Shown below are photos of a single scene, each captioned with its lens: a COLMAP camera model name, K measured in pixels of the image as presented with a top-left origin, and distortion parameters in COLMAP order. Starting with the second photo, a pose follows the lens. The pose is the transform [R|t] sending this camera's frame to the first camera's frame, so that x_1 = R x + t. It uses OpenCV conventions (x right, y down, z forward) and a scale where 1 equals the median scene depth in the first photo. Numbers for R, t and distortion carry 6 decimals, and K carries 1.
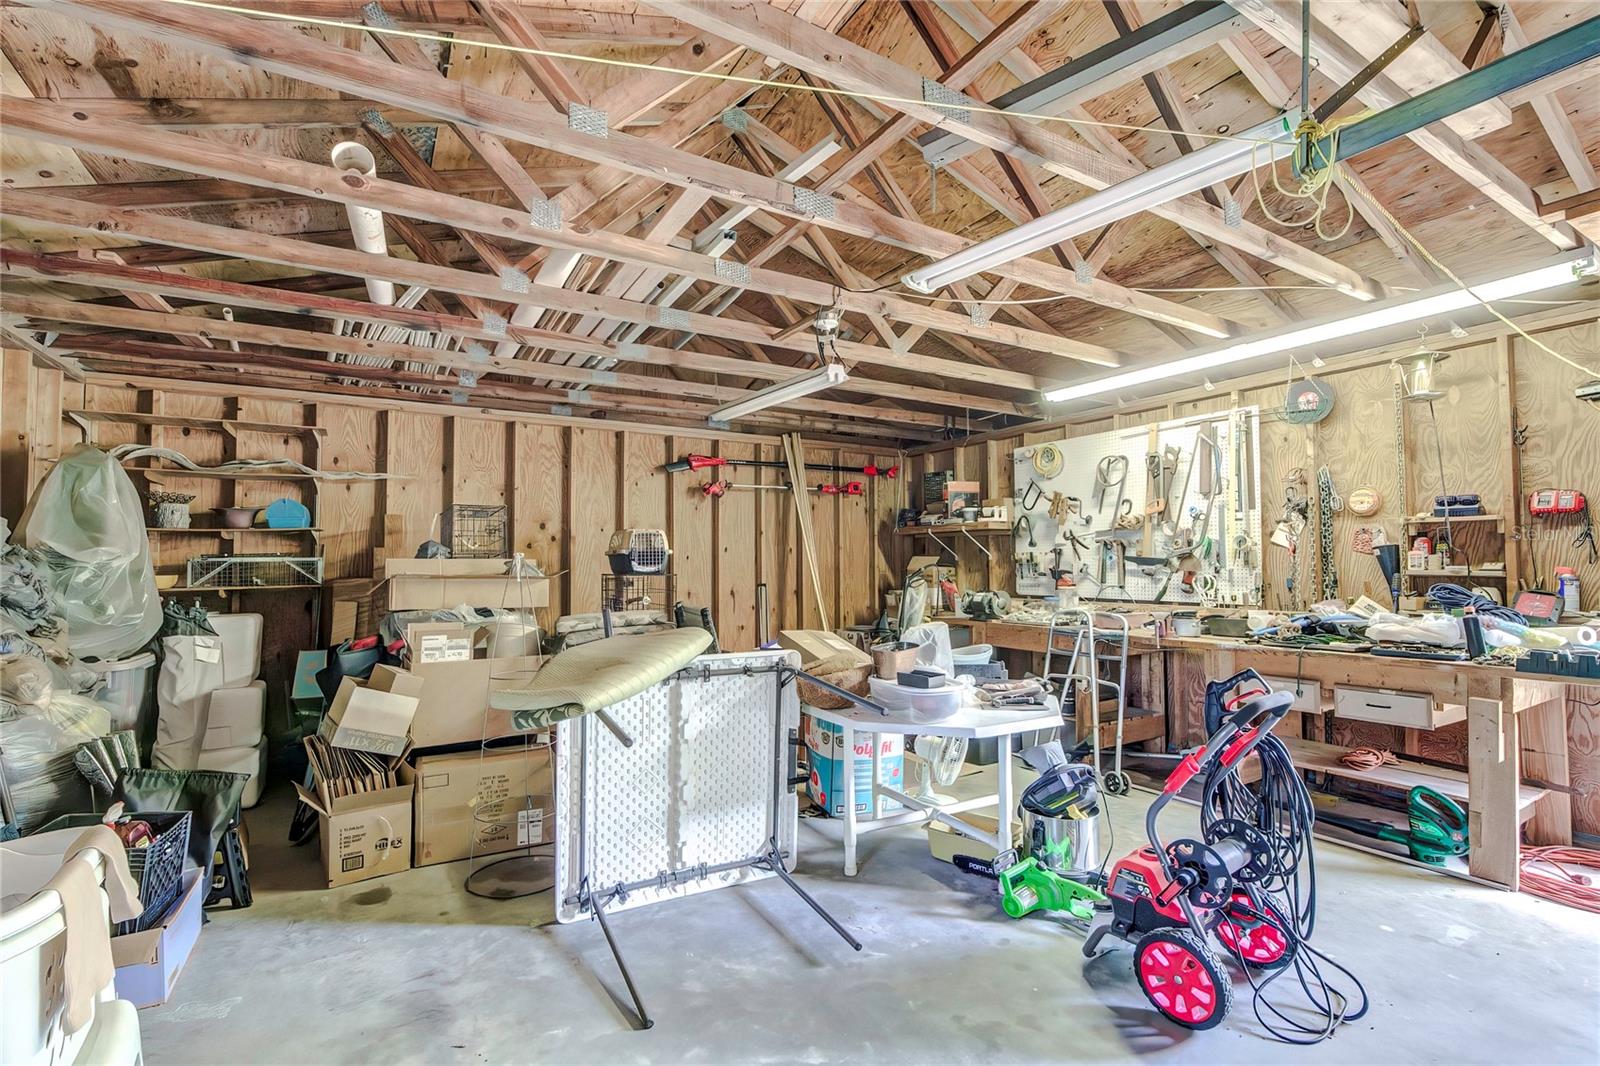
lens RADIAL K [[705.1, 0, 797.1], [0, 705.1, 535.3], [0, 0, 1]] dist [-0.019201, 0.003851]
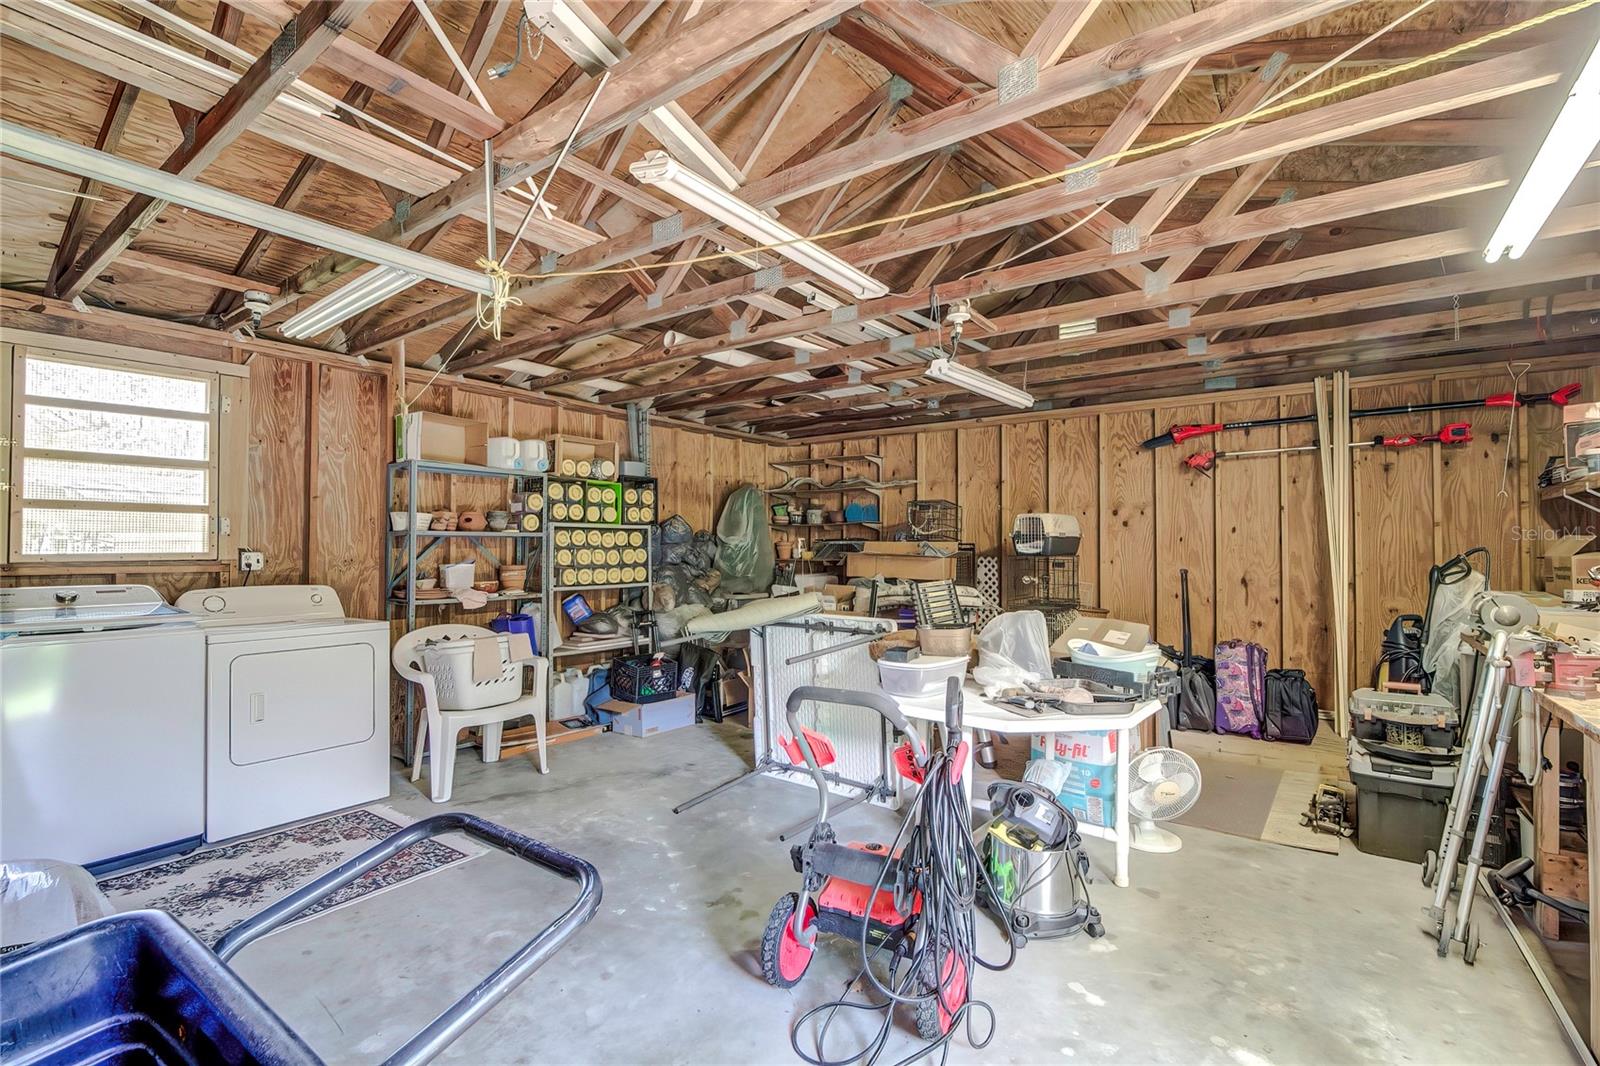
lens RADIAL K [[705.1, 0, 802.6], [0, 705.1, 535.9], [0, 0, 1]] dist [-0.019201, 0.003851]
pose [[0.400372, -0.008041, -0.916317, 0.521246], [0.032619, 0.999453, 0.005482, 0.006777], [0.915772, -0.032084, 0.400415, 0.211666]]
